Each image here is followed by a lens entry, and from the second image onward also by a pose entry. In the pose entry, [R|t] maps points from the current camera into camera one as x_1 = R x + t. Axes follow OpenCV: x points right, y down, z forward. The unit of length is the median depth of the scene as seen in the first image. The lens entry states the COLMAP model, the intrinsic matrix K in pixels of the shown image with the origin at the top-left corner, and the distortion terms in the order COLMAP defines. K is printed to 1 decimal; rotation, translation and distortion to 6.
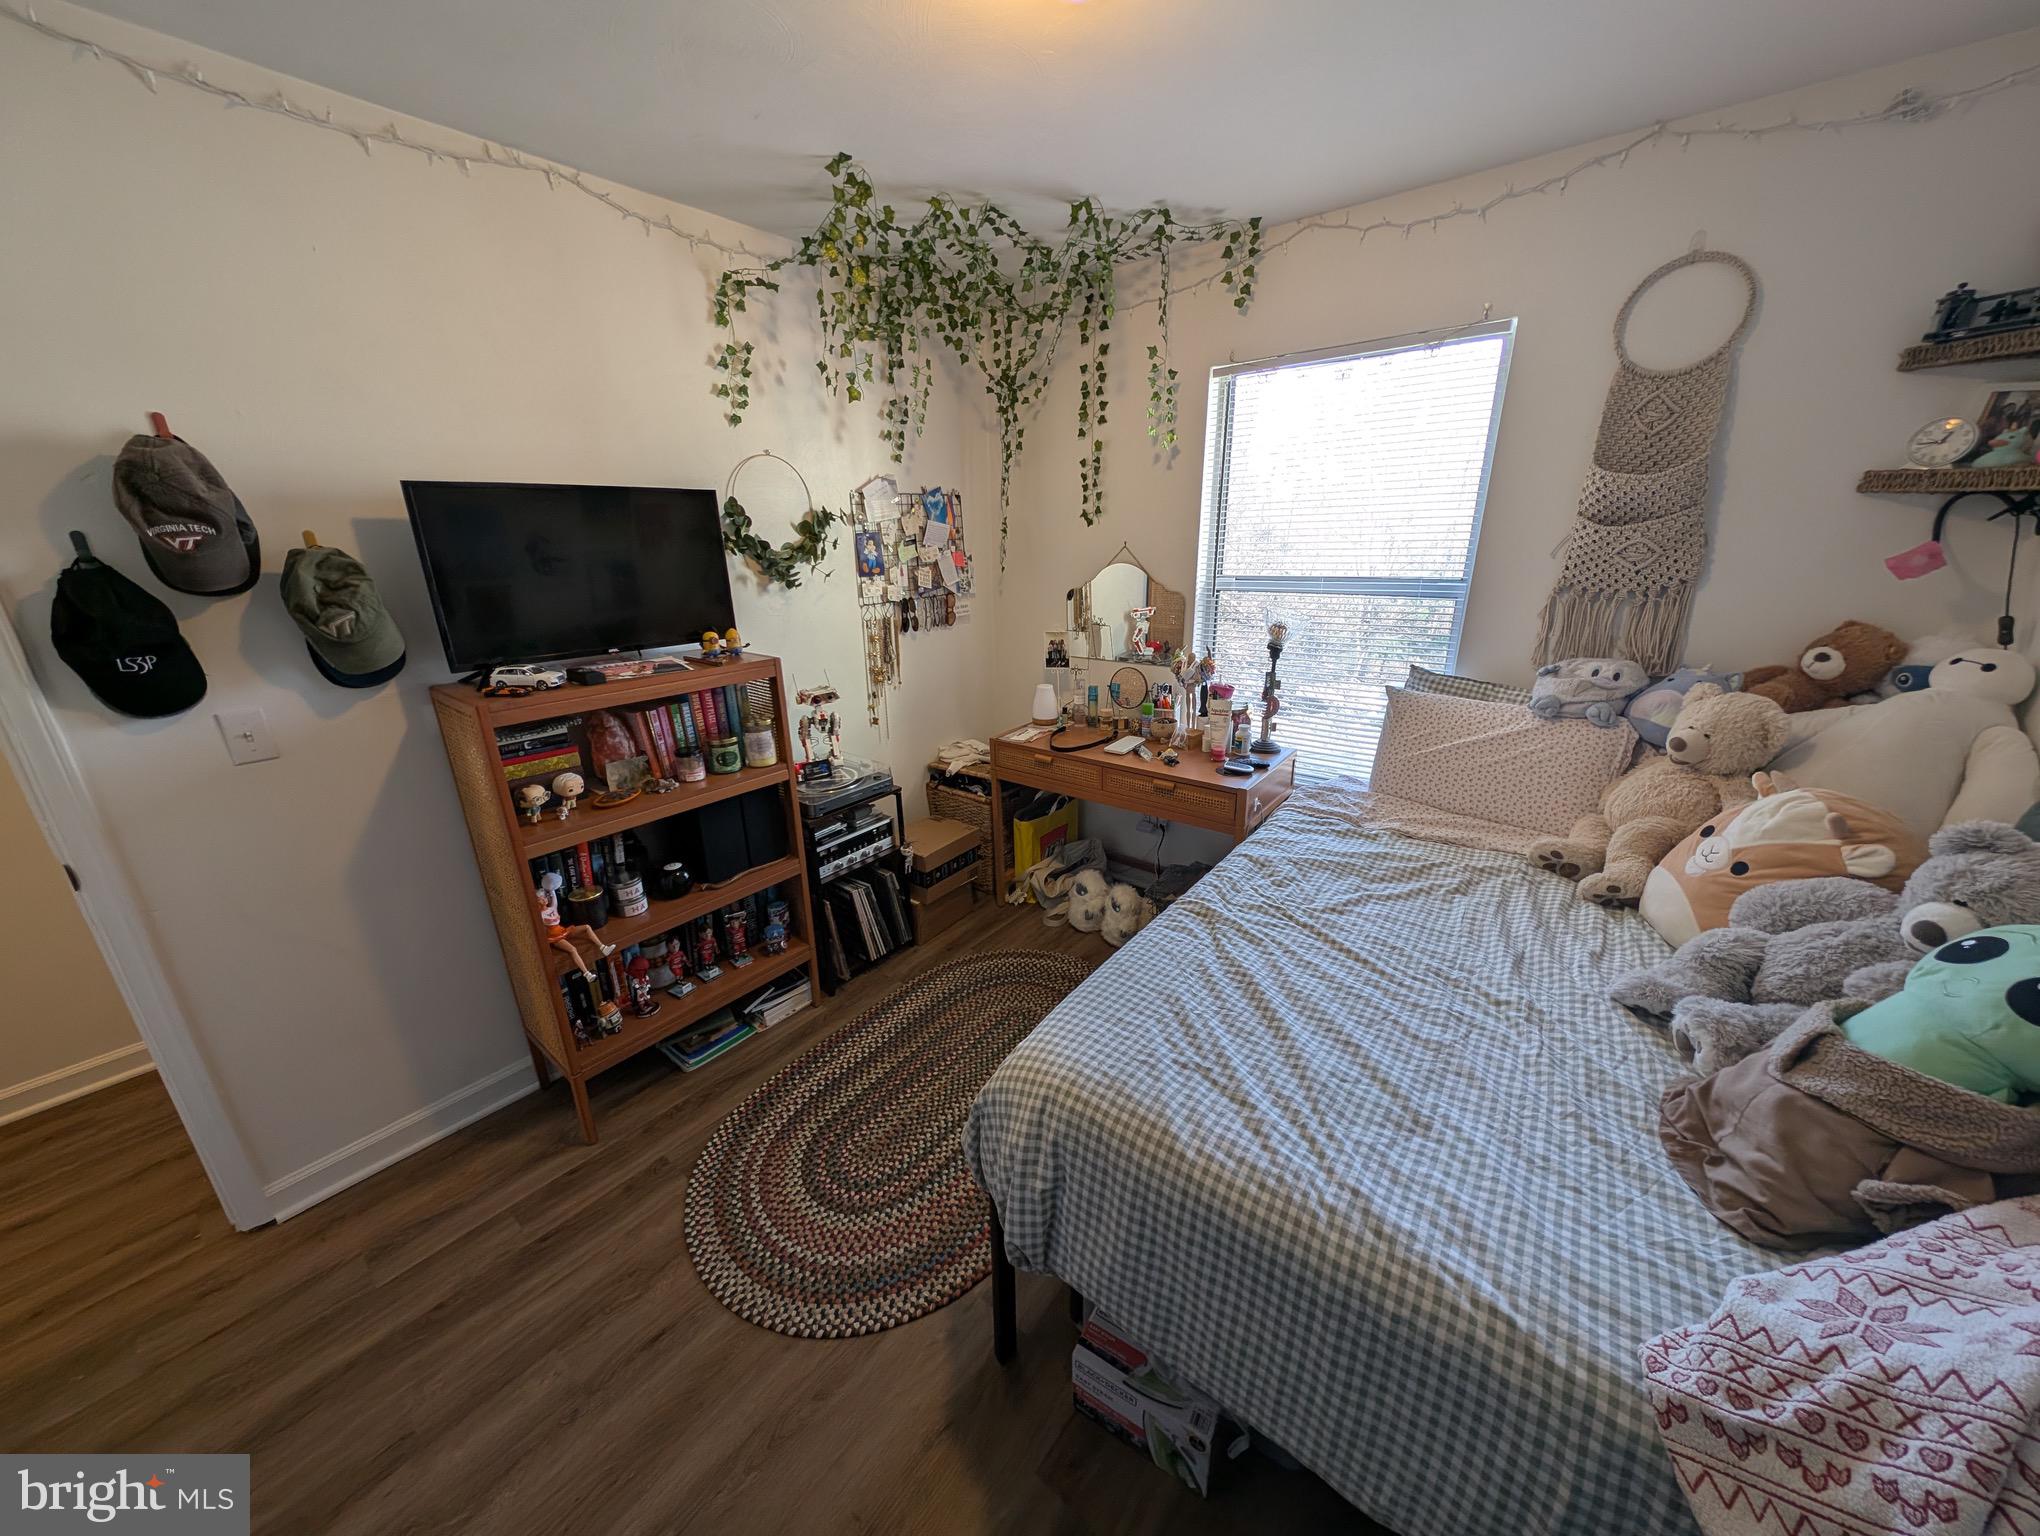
lens RADIAL K [[712.0, 0, 1011.2], [0, 712.0, 772.6], [0, 0, 1]] dist [0.001380, -0.005524]
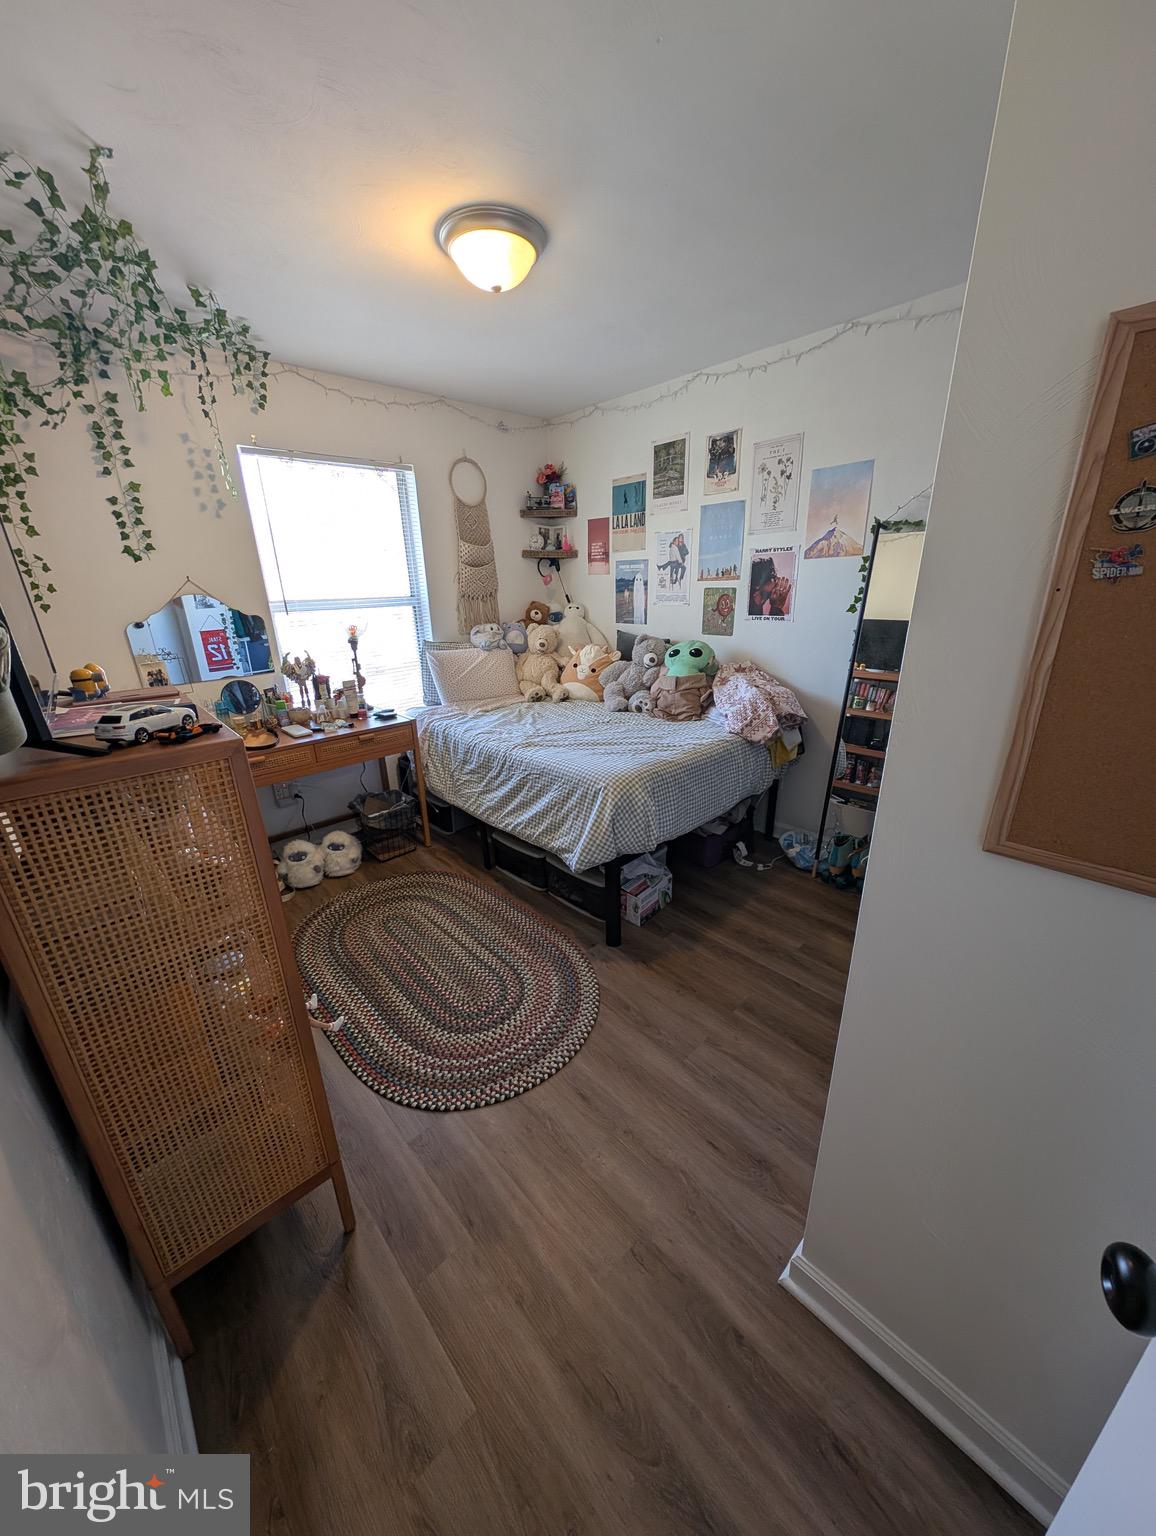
lens RADIAL K [[536.1, 0, 561.7], [0, 536.1, 775.5], [0, 0, 1]] dist [0.001380, -0.005524]
pose [[0.165860, -0.316793, 0.933881, -0.817292], [0.334995, 0.908783, 0.248783, -0.049473], [-0.927507, 0.271582, 0.256855, 0.364716]]
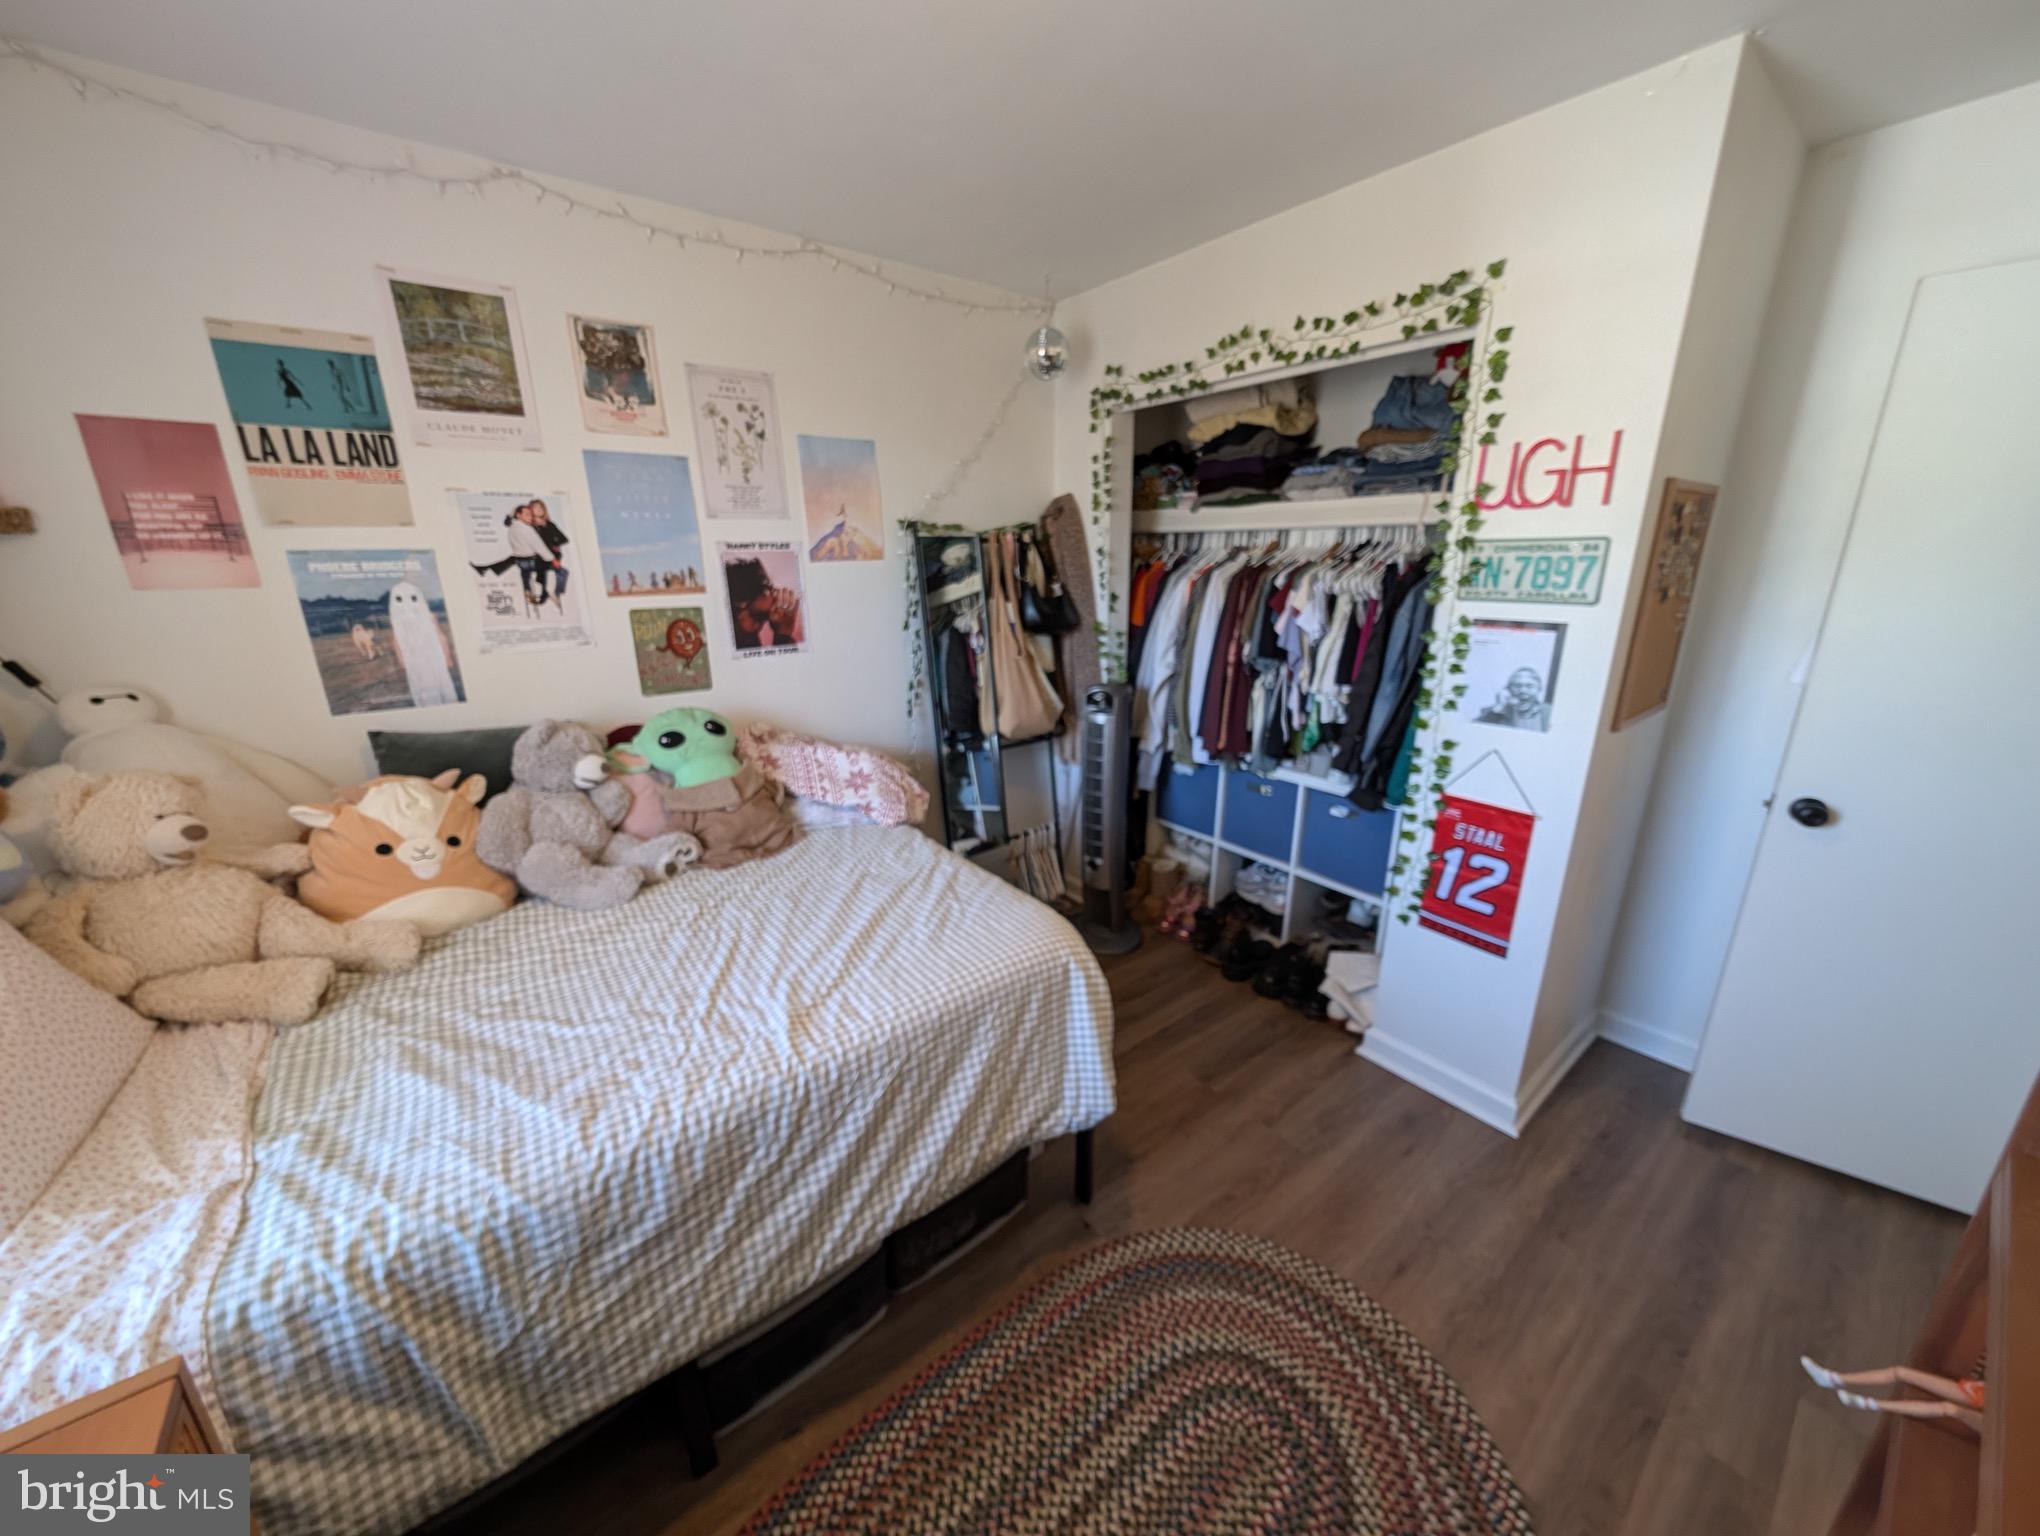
lens RADIAL K [[759.4, 0, 1022.8], [0, 759.4, 766.5], [0, 0, 1]] dist [0.009428, -0.007688]
pose [[-0.974217, -0.033071, 0.223177, -0.103194], [0.099464, 0.824925, 0.556423, -0.333376], [-0.202506, 0.564274, -0.800366, 1.005889]]
